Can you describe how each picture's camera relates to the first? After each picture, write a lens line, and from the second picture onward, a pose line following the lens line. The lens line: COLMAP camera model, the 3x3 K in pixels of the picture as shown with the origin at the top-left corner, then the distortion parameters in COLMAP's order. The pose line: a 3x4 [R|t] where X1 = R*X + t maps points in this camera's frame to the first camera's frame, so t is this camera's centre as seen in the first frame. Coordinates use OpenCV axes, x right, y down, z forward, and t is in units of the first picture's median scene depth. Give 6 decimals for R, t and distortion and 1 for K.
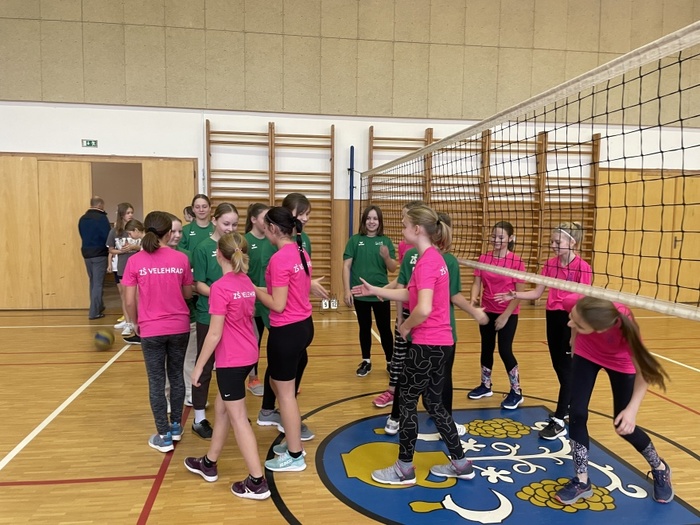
lens RADIAL K [[536.1, 0, 348.2], [0, 536.1, 265.6], [0, 0, 1]] dist [0.060410, -0.095040]
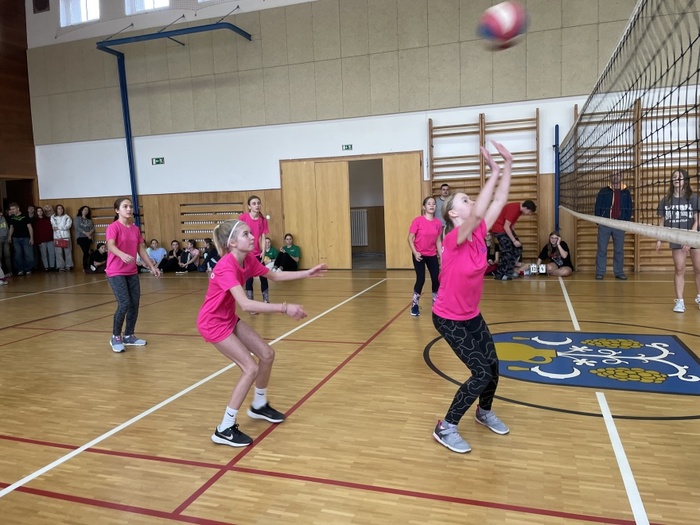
lens RADIAL K [[536.1, 0, 350.3], [0, 536.1, 261.3], [0, 0, 1]] dist [0.060410, -0.095040]
pose [[0.887628, -0.000489, -0.460560, 0.145801], [0.008545, 0.999845, 0.015406, 0.039003], [0.460481, -0.017610, 0.887495, -0.195042]]
